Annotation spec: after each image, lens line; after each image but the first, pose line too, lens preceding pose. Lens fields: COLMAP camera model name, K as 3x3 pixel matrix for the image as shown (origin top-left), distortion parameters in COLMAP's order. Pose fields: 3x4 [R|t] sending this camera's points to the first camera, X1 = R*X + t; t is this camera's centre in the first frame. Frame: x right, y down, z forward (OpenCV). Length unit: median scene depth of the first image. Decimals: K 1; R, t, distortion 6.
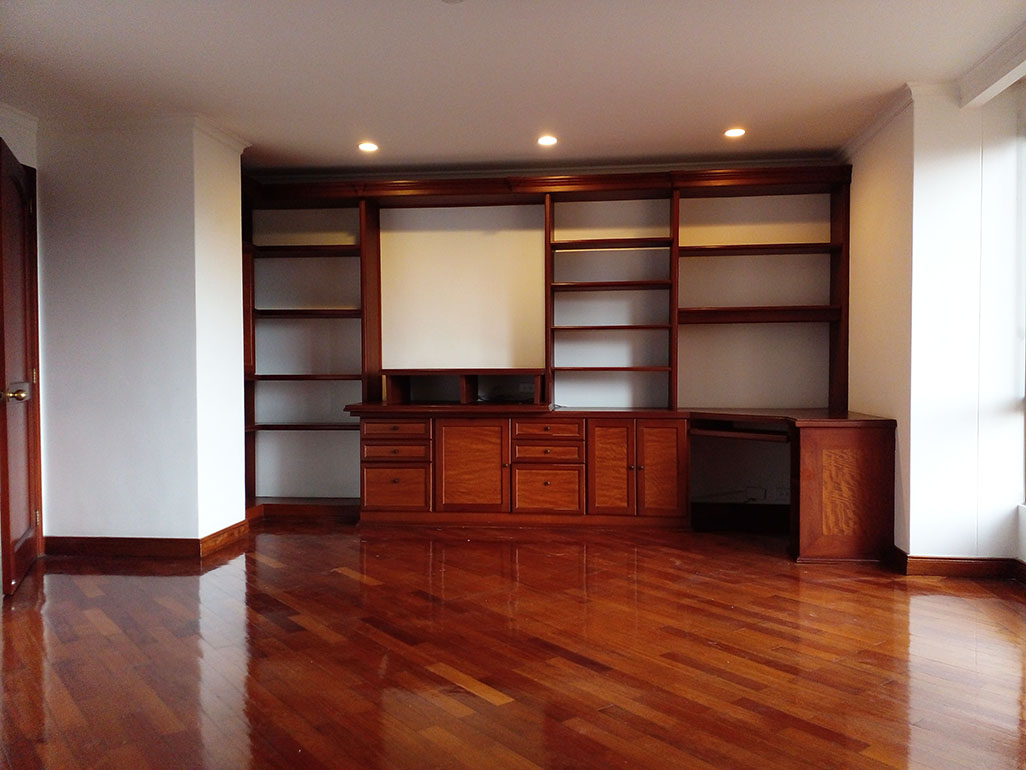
lens RADIAL K [[830.0, 0, 513.0], [0, 830.0, 385.0], [0, 0, 1]] dist [0.114127, -0.002441]
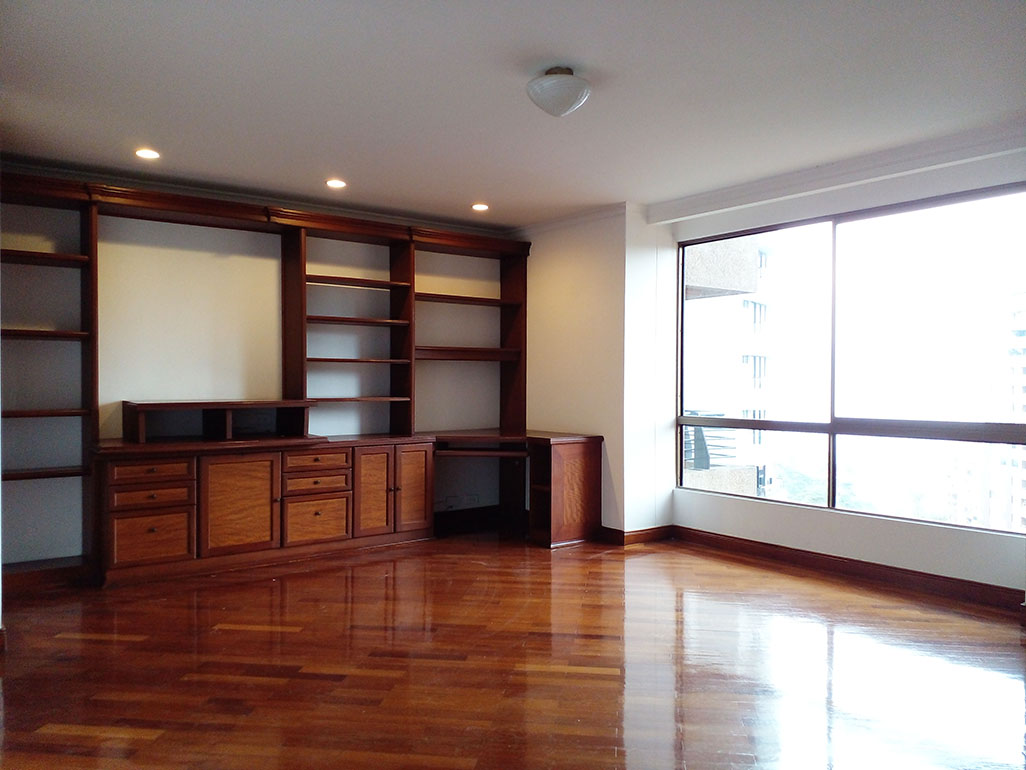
lens RADIAL K [[815.7, 0, 512.0], [0, 815.7, 388.5], [0, 0, 1]] dist [0.107890, -0.185254]
pose [[0.724579, -0.001562, 0.689190, -0.471656], [0.017661, 0.999711, -0.016303, -0.013304], [-0.688965, 0.023984, 0.724397, 0.105040]]
